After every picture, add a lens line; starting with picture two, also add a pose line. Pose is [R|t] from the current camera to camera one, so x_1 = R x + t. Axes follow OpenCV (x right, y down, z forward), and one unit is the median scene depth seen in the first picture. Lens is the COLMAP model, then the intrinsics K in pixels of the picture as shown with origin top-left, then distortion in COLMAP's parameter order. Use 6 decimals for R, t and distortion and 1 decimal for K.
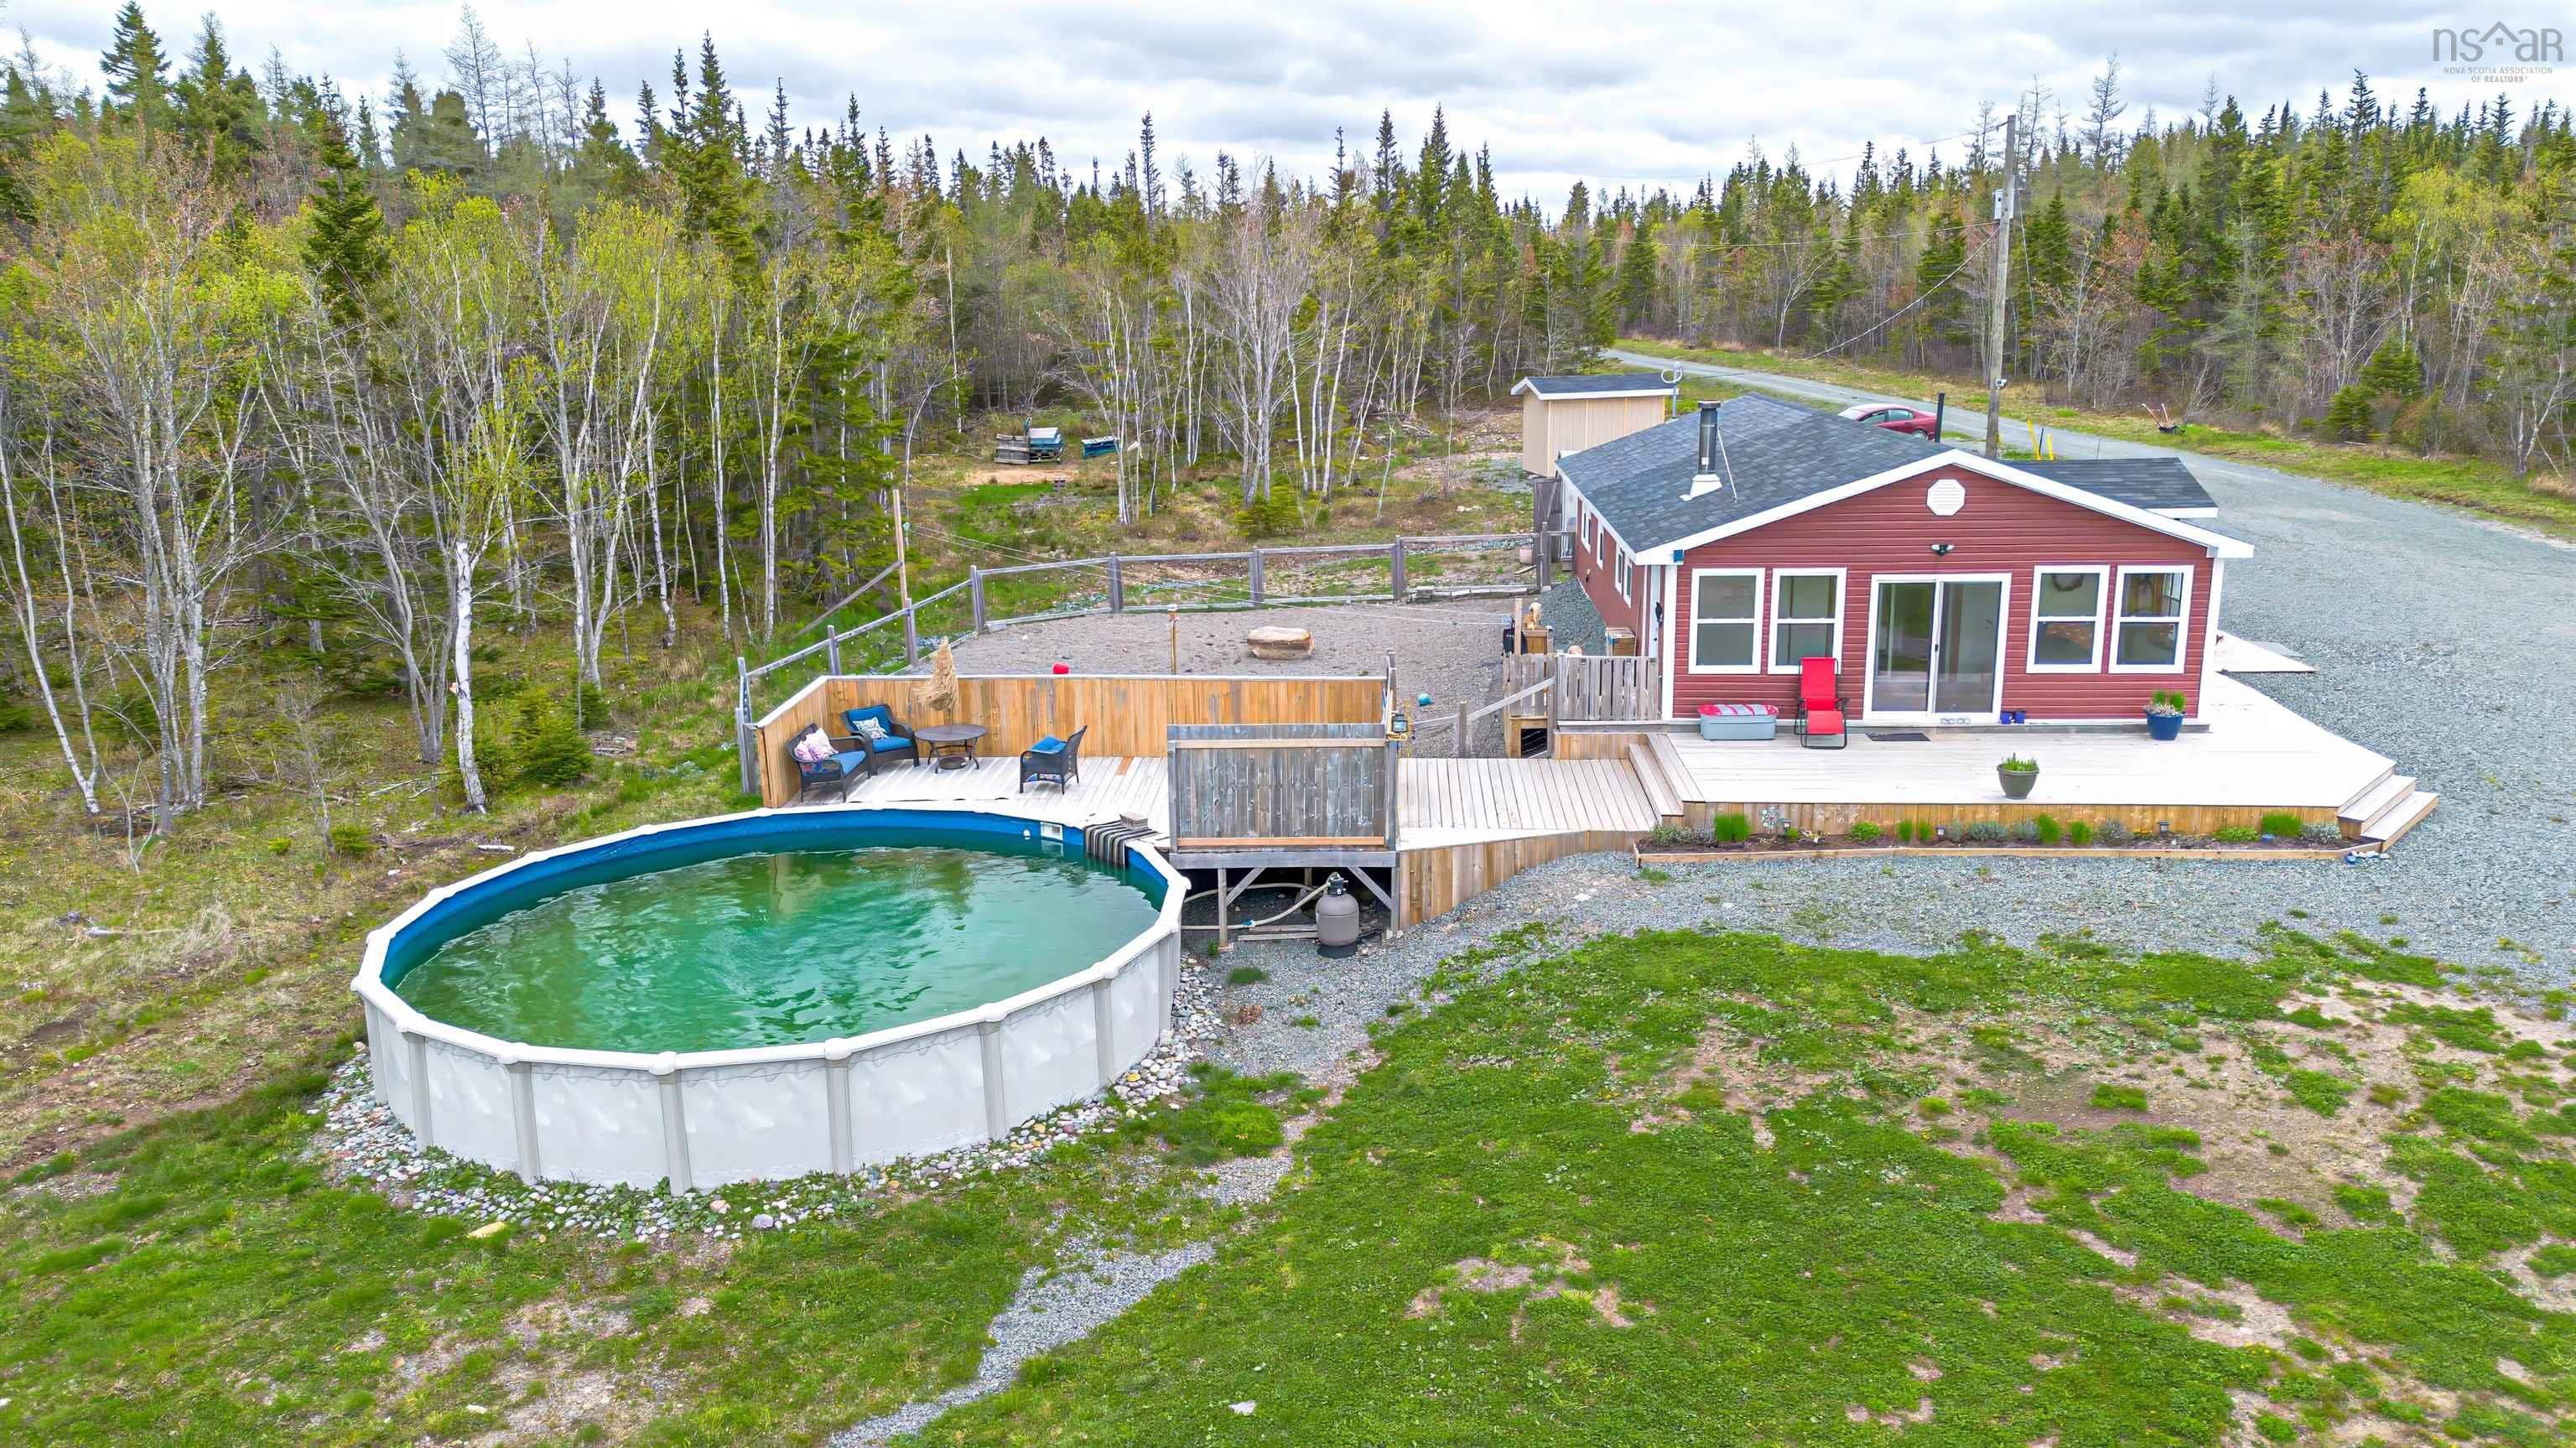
lens RADIAL K [[1835.1, 0, 1288.0], [0, 1835.1, 724.0], [0, 0, 1]] dist [0.066108, -0.055475]
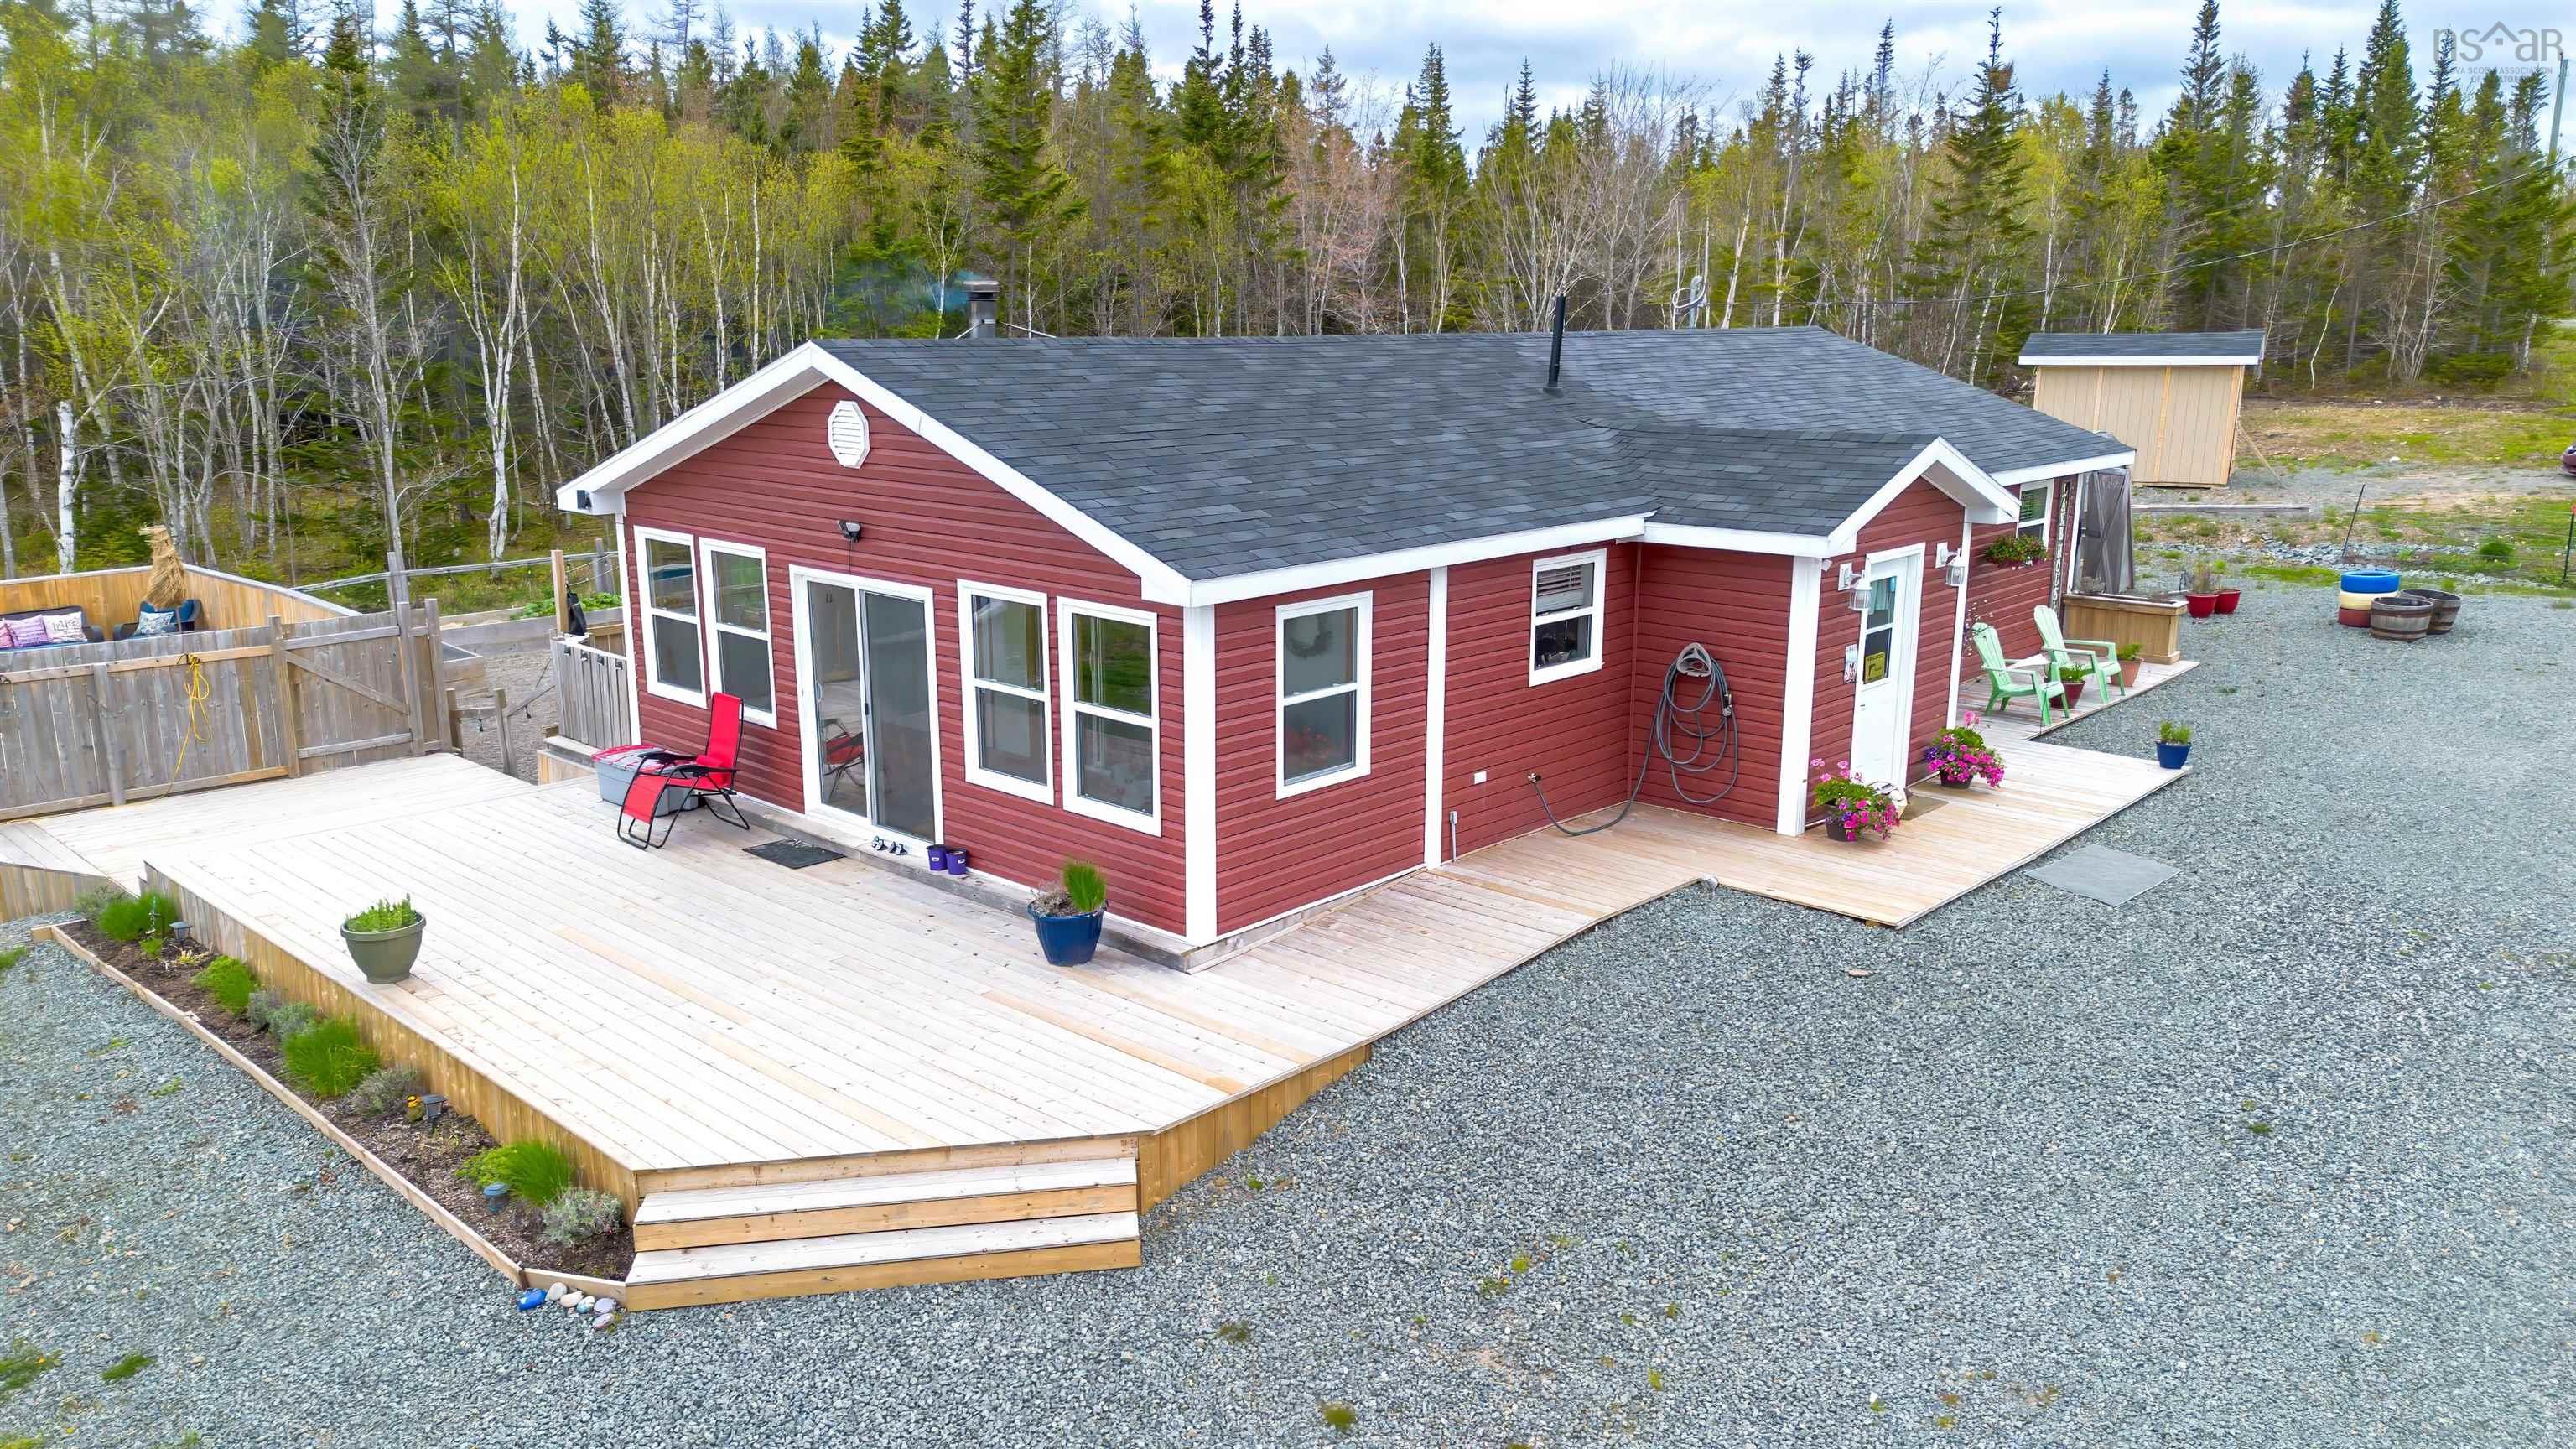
lens RADIAL K [[1816.7, 0, 1288.0], [0, 1816.7, 724.5], [0, 0, 1]] dist [0.062898, -0.048931]
pose [[0.778939, 0.147459, -0.609516, 0.913861], [-0.147443, 0.987778, 0.050544, -0.097200], [0.609519, 0.050498, 0.791161, 0.757127]]
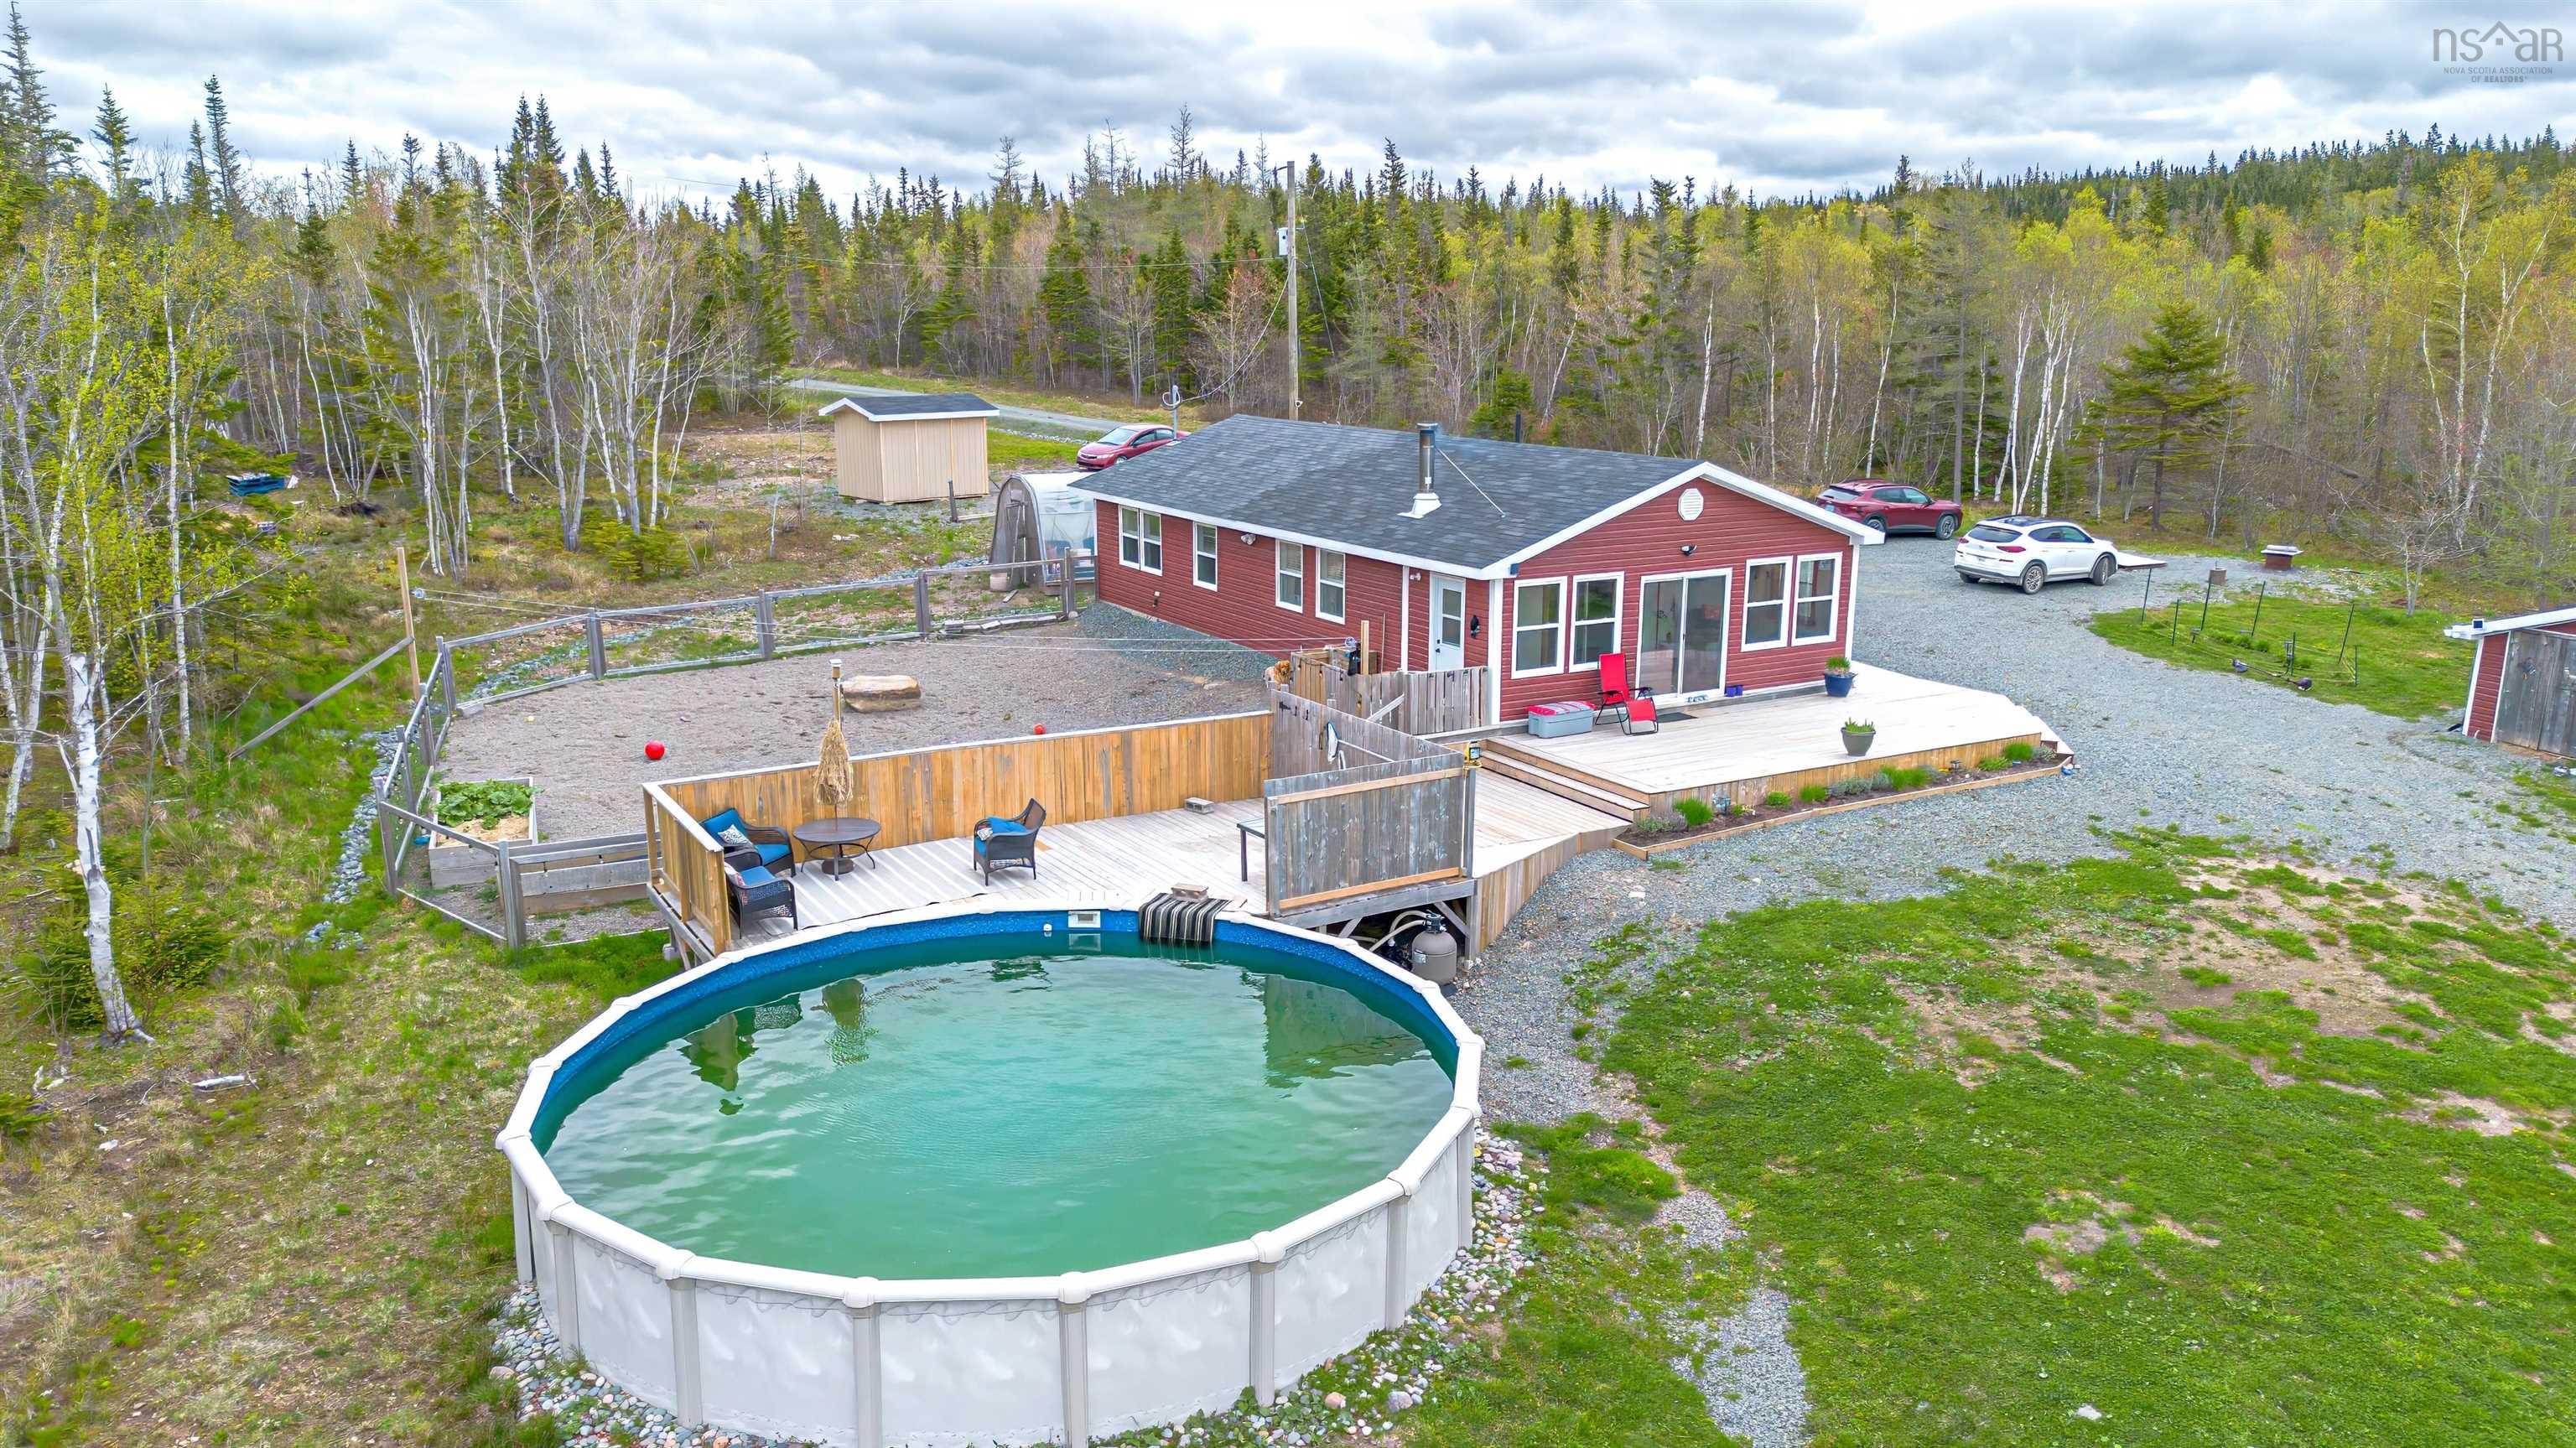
lens RADIAL K [[1816.6, 0, 1288.0], [0, 1816.6, 724.0], [0, 0, 1]] dist [0.062898, -0.048931]
pose [[0.833199, -0.105525, 0.542811, -0.548131], [0.109465, 0.993672, 0.025149, -0.049819], [-0.542030, 0.038464, 0.839478, 0.223919]]
